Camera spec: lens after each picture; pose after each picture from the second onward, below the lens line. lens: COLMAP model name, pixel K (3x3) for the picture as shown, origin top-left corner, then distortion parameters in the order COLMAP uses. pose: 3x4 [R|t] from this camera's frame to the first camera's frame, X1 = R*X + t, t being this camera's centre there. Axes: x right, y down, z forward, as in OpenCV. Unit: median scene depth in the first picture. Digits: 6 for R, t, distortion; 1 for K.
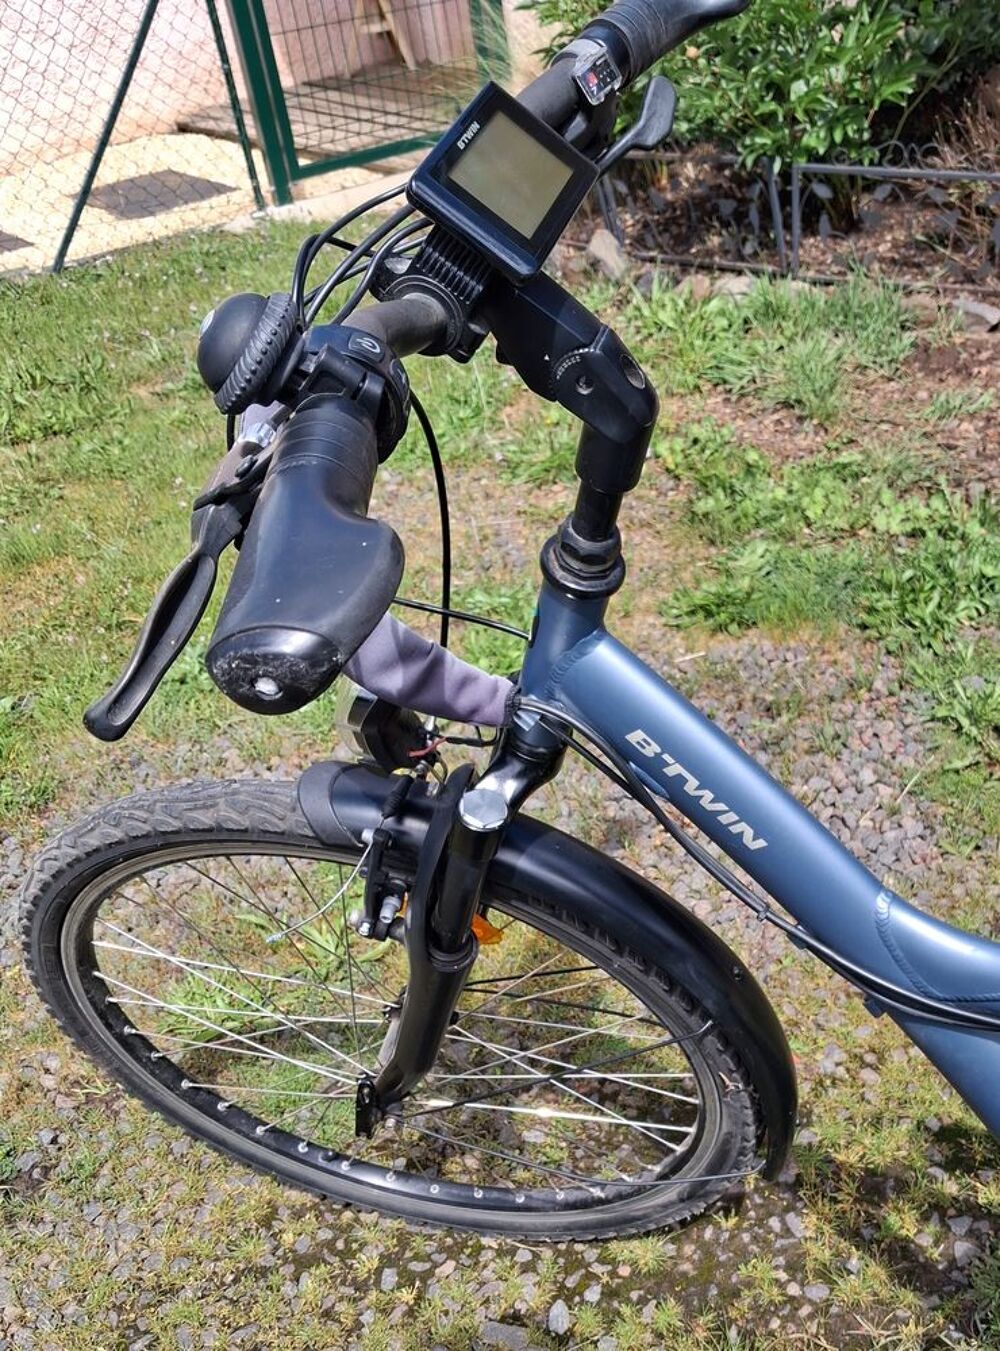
lens RADIAL K [[1080.9, 0, 500.0], [0, 1080.9, 675.5], [0, 0, 1]] dist [-0.006886, -0.009167]
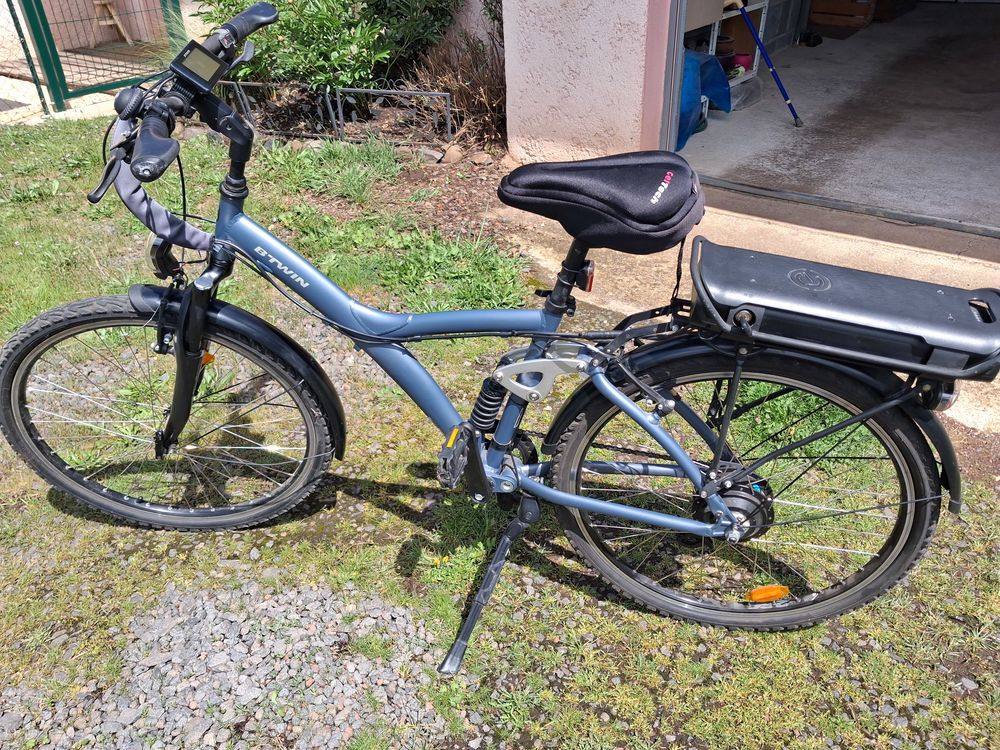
lens RADIAL K [[1060.6, 0, 500.0], [0, 1060.6, 375.0], [0, 0, 1]] dist [-0.012574, 0.011808]
pose [[0.955837, -0.064347, 0.286766, -0.047151], [0.127515, 0.969911, -0.207392, 0.556890], [-0.264793, 0.234800, 0.935283, -0.913941]]
